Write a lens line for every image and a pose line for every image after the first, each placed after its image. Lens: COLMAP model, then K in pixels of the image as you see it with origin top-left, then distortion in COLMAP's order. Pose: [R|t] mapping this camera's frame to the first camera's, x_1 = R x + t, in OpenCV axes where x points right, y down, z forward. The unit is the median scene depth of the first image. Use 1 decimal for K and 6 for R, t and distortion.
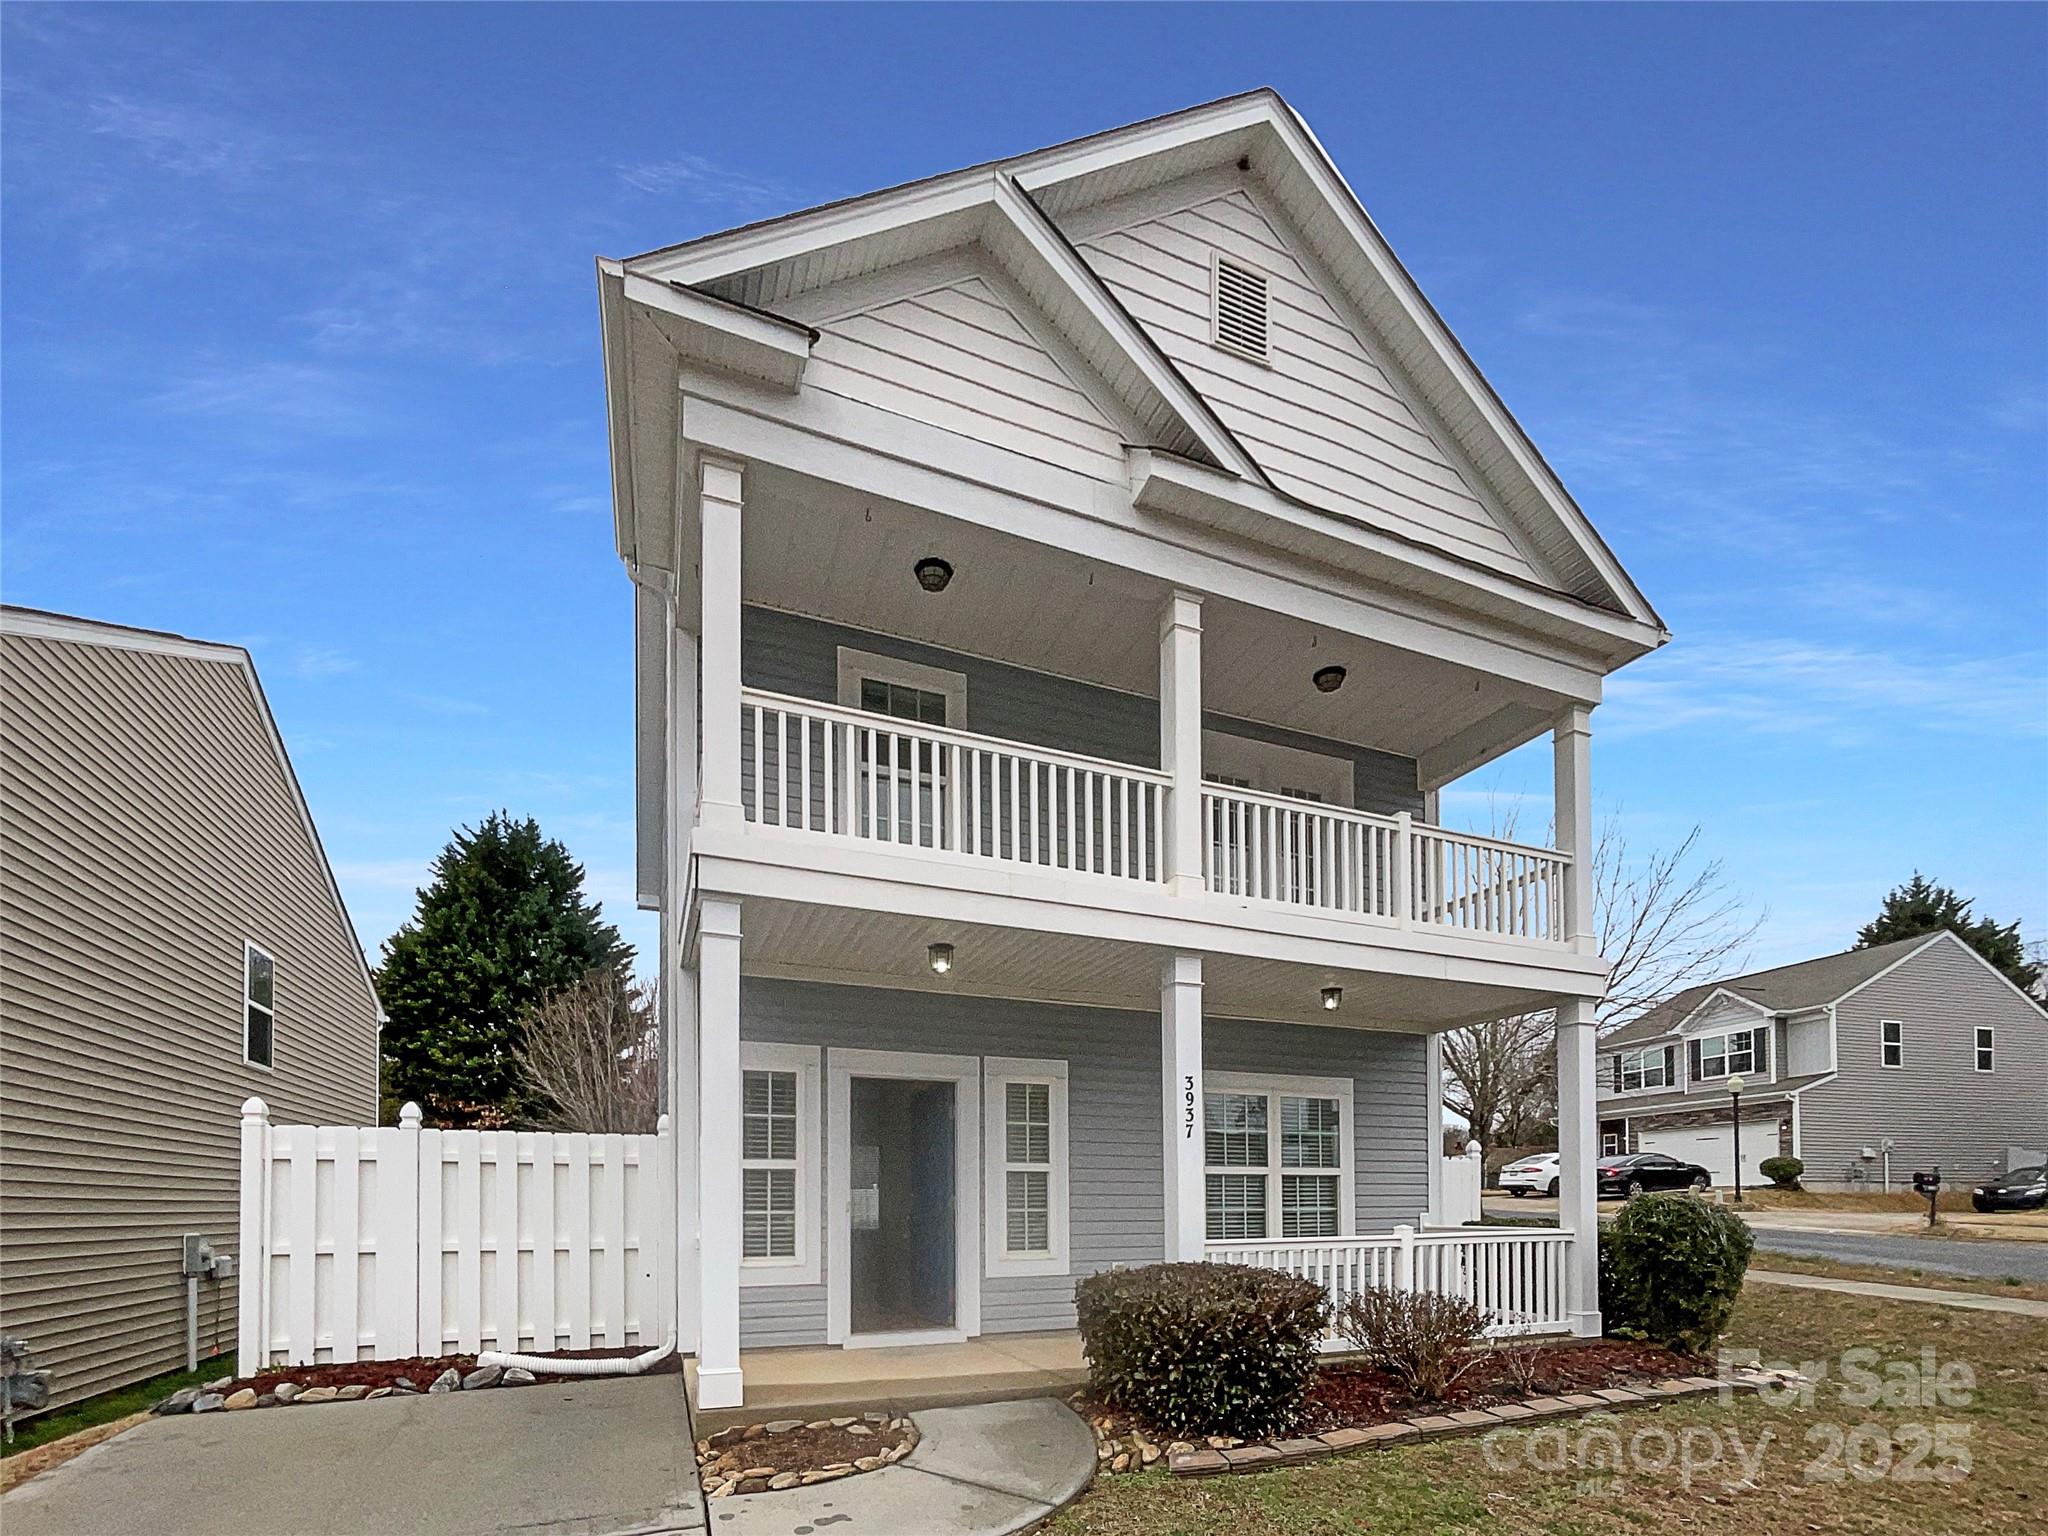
lens RADIAL K [[830.1, 0, 1031.0], [0, 830.1, 757.8], [0, 0, 1]] dist [-0.000245, 0.000043]
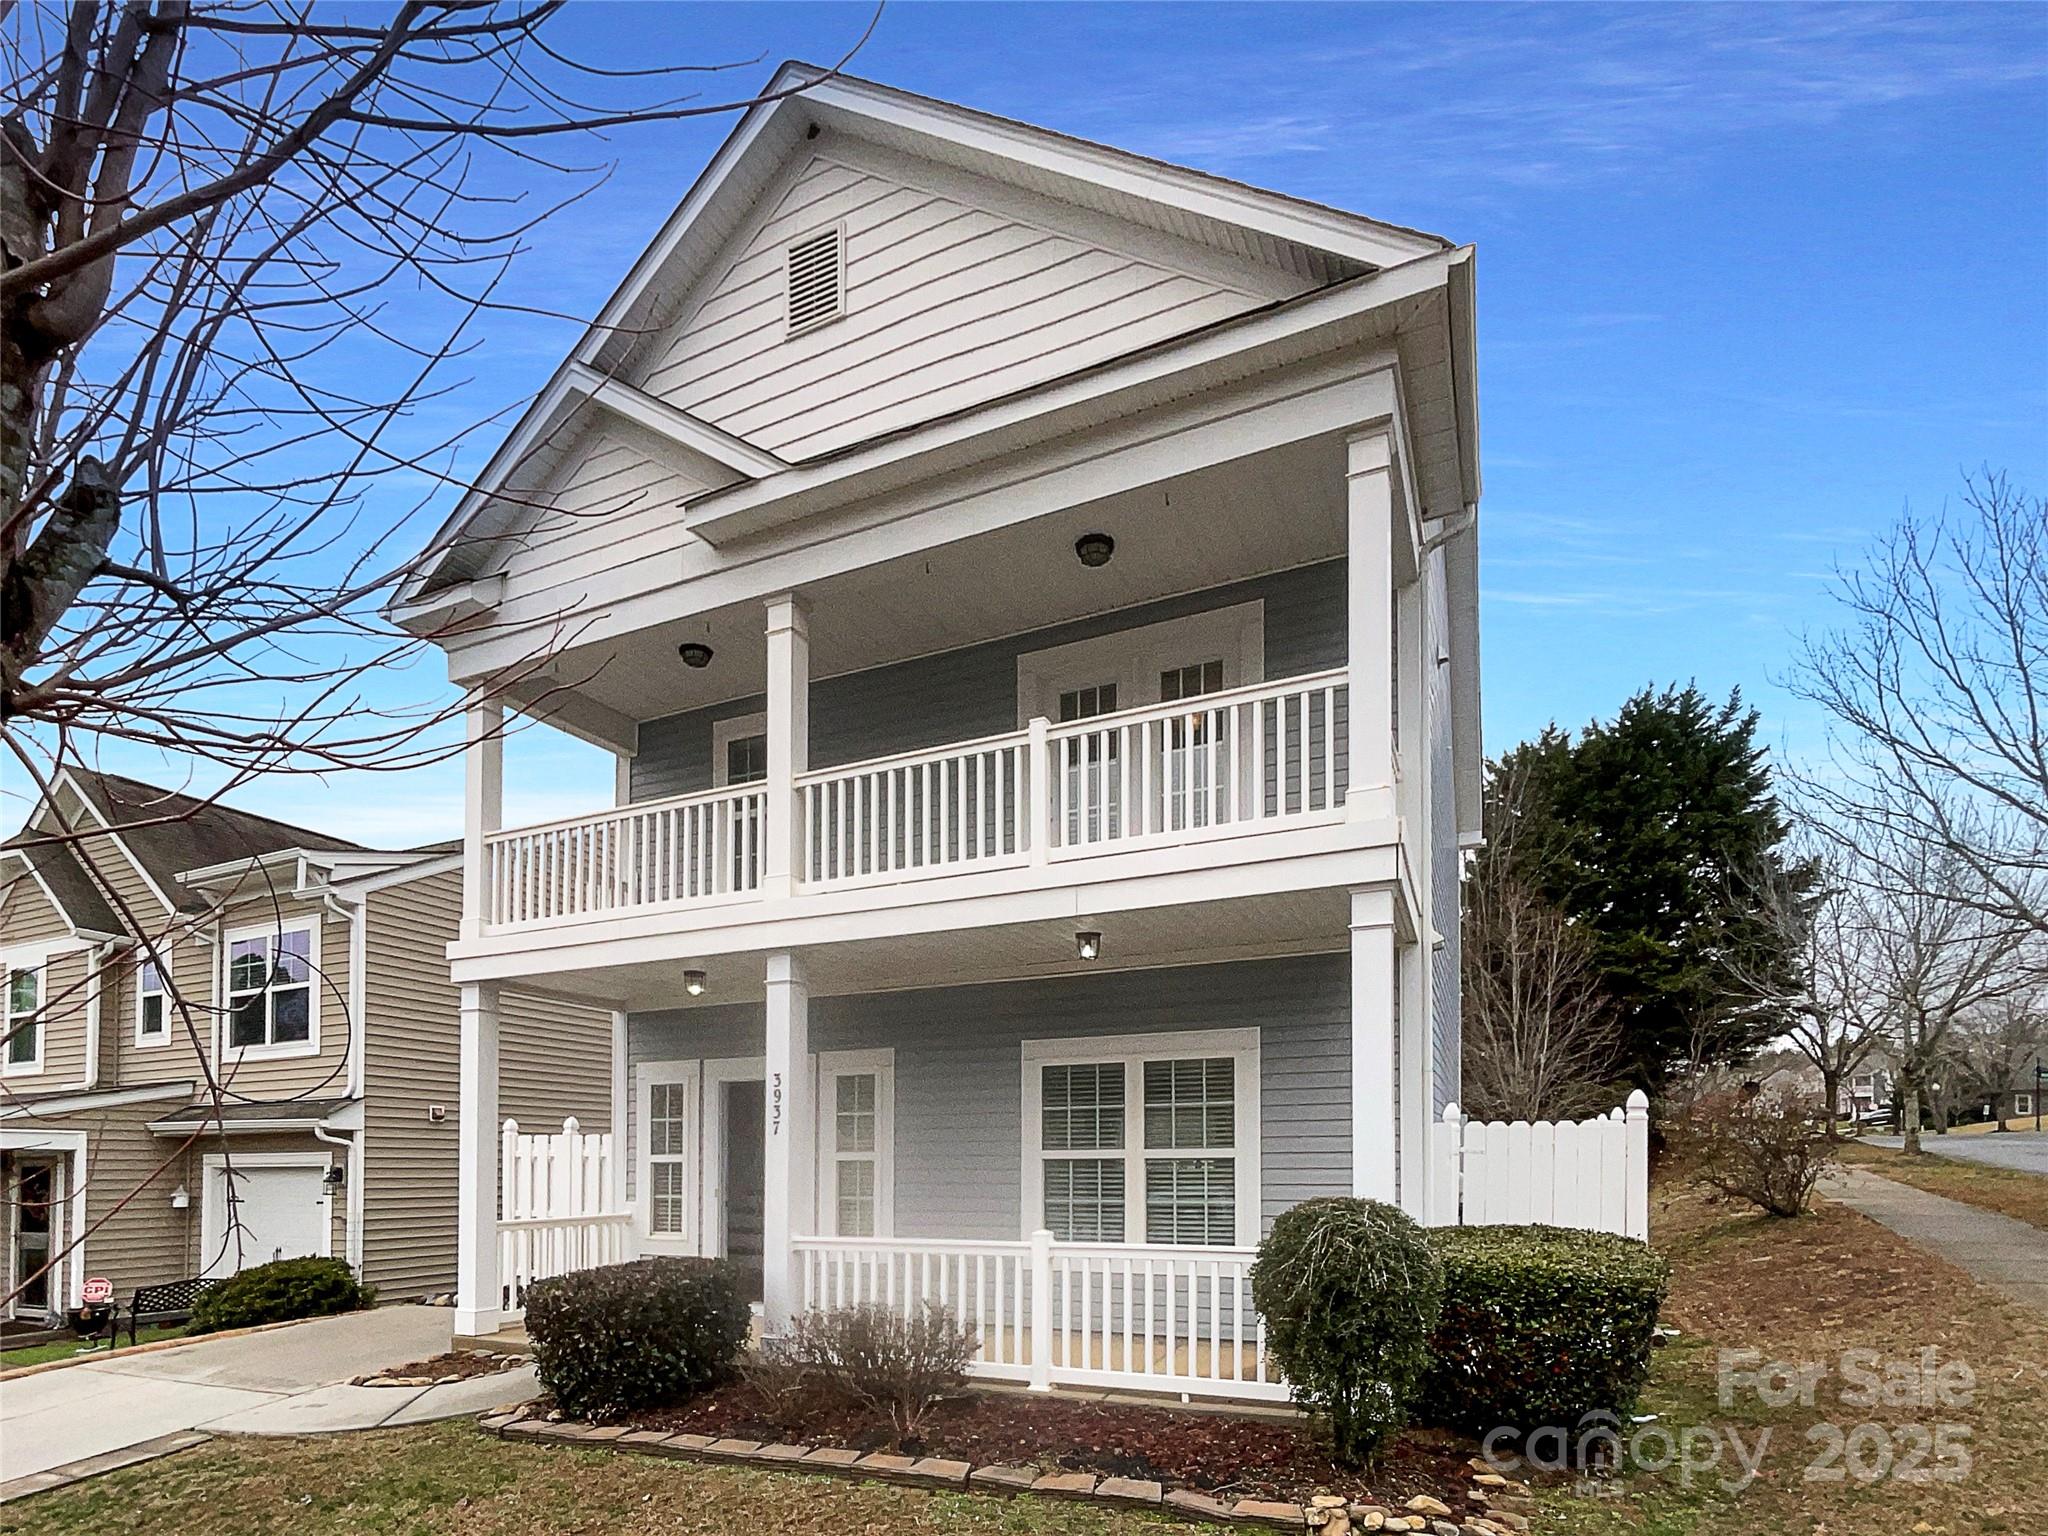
lens RADIAL K [[830.1, 0, 1031.0], [0, 830.1, 757.8], [0, 0, 1]] dist [-0.000245, 0.000043]
pose [[0.696042, -0.310449, -0.647416, 1.000209], [0.322666, 0.940758, -0.104212, 0.192620], [0.641414, -0.136363, 0.754979, 0.398599]]
